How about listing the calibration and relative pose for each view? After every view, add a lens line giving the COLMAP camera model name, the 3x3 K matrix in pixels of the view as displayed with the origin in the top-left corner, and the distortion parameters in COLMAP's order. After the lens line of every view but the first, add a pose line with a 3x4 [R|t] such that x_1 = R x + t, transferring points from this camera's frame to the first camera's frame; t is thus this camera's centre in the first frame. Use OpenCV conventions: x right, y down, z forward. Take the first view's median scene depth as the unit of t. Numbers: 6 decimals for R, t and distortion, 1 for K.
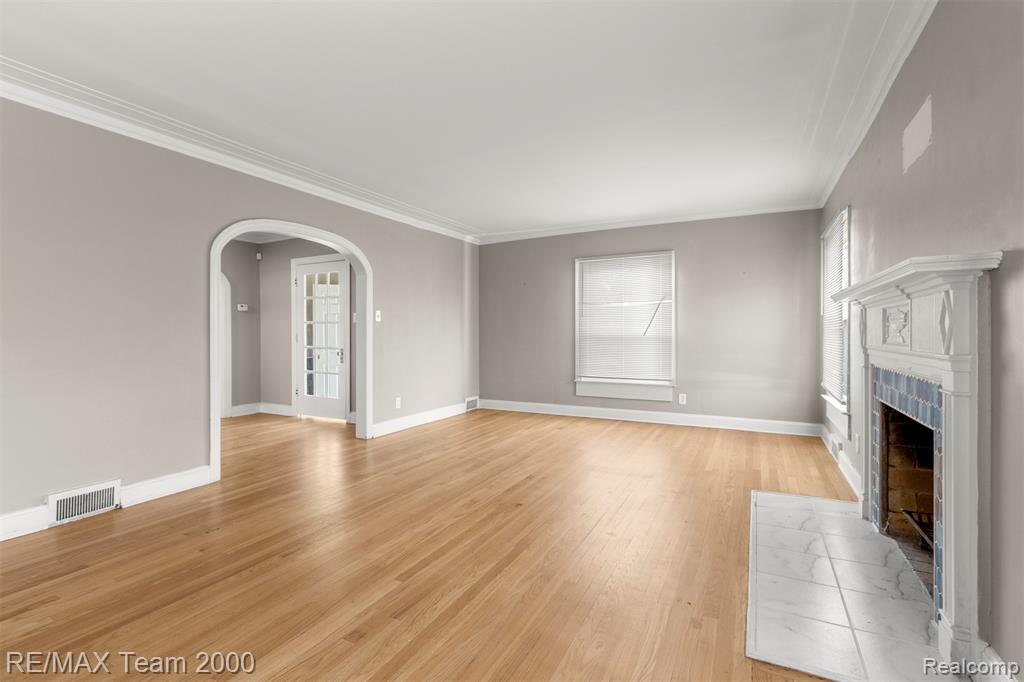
lens RADIAL K [[478.0, 0, 529.3], [0, 478.0, 333.1], [0, 0, 1]] dist [-0.001727, 0.002363]
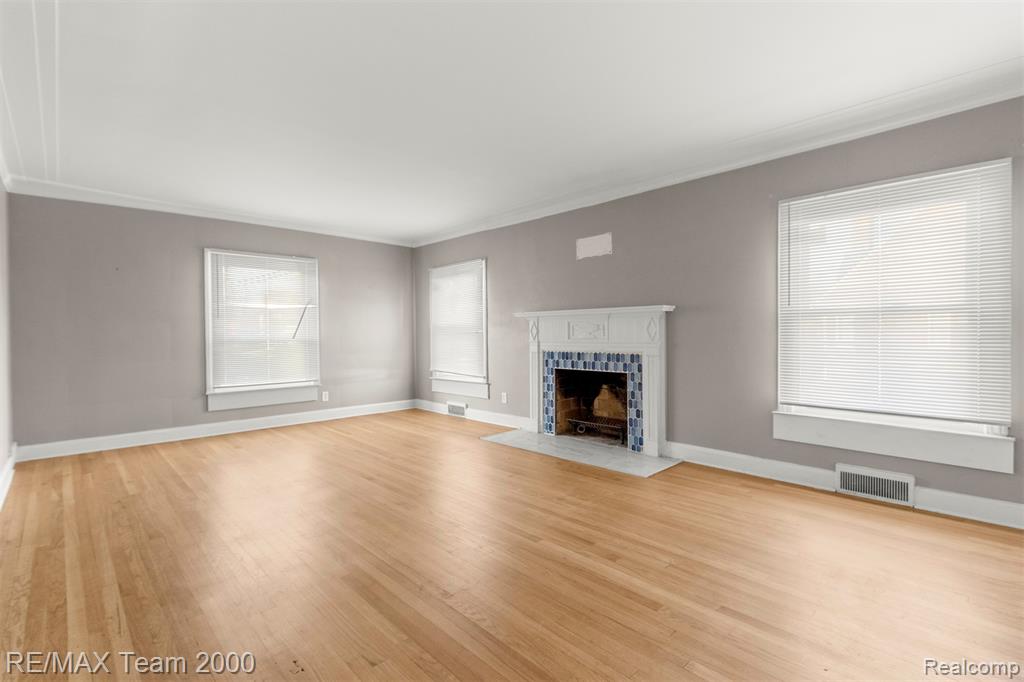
lens RADIAL K [[456.7, 0, 503.2], [0, 456.7, 339.6], [0, 0, 1]] dist [-0.012822, 0.000333]
pose [[0.336159, -0.014165, 0.941699, -0.519355], [0.008019, 0.999894, 0.012177, -0.001101], [-0.941771, 0.003458, 0.336237, 0.265159]]
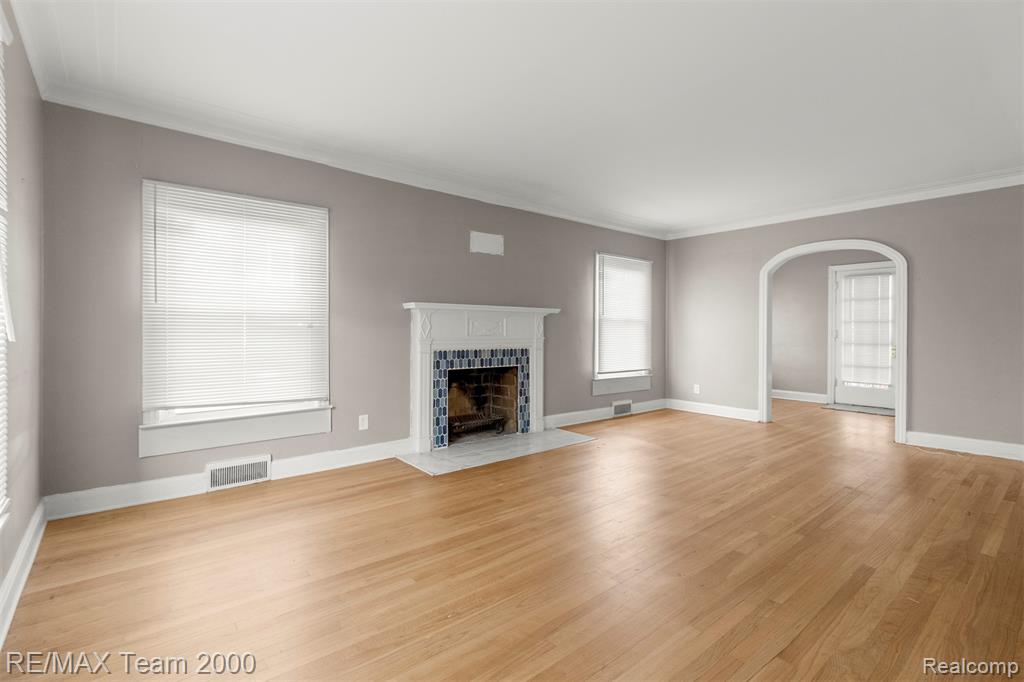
lens RADIAL K [[478.0, 0, 495.9], [0, 478.0, 330.3], [0, 0, 1]] dist [-0.001727, 0.002363]
pose [[-0.912256, -0.010016, 0.409499, -0.060004], [-0.008615, 0.999949, 0.005268, -0.005629], [-0.409530, 0.001278, -0.912296, 1.166497]]
